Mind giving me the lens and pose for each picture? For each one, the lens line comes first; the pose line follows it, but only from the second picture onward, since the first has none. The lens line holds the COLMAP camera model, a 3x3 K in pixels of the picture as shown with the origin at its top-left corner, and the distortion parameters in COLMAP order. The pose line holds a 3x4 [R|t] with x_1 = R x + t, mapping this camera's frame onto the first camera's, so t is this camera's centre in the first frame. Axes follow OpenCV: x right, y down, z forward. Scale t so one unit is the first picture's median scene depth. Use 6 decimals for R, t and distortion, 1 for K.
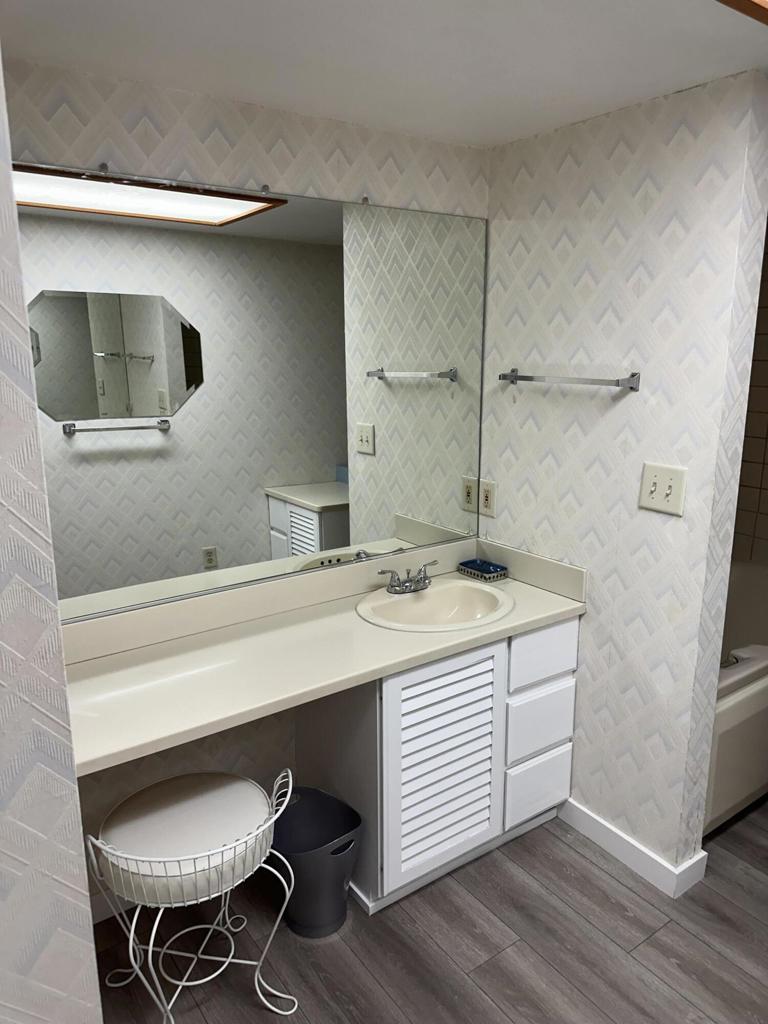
lens RADIAL K [[722.3, 0, 384.0], [0, 722.3, 512.0], [0, 0, 1]] dist [0.072738, -0.102611]
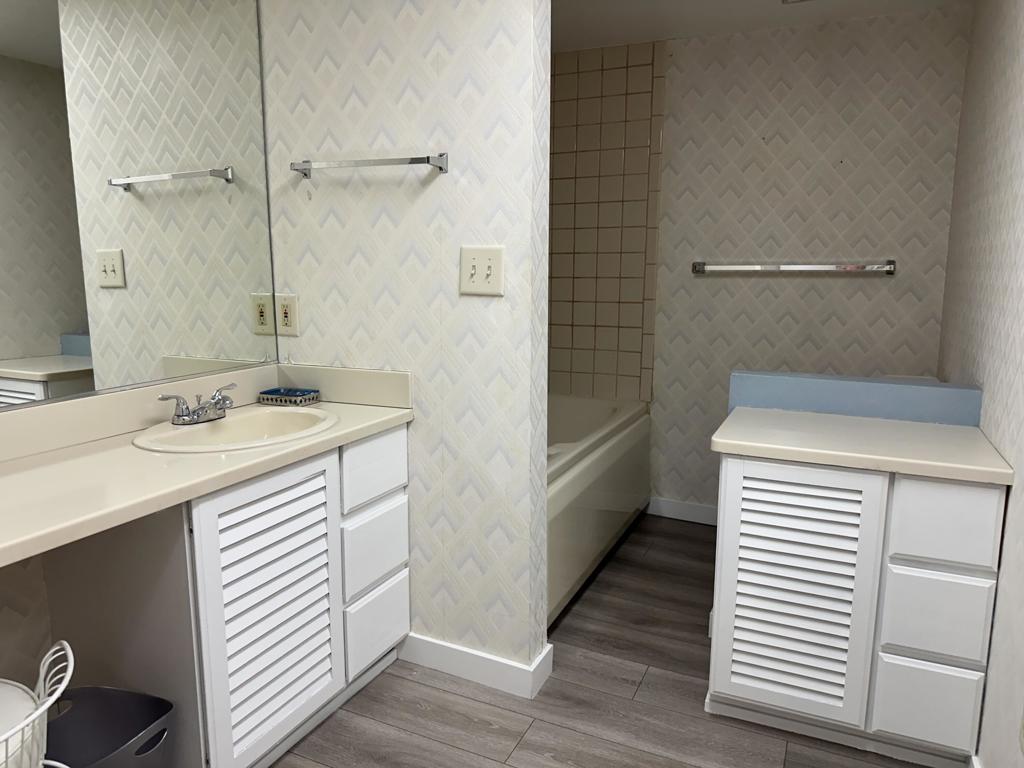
lens RADIAL K [[722.3, 0, 508.2], [0, 722.3, 379.6], [0, 0, 1]] dist [0.072738, -0.102611]
pose [[0.870714, -0.073951, 0.486198, -0.062997], [0.107671, 0.993310, -0.041742, 0.141279], [-0.479858, 0.088695, 0.872851, 0.132150]]
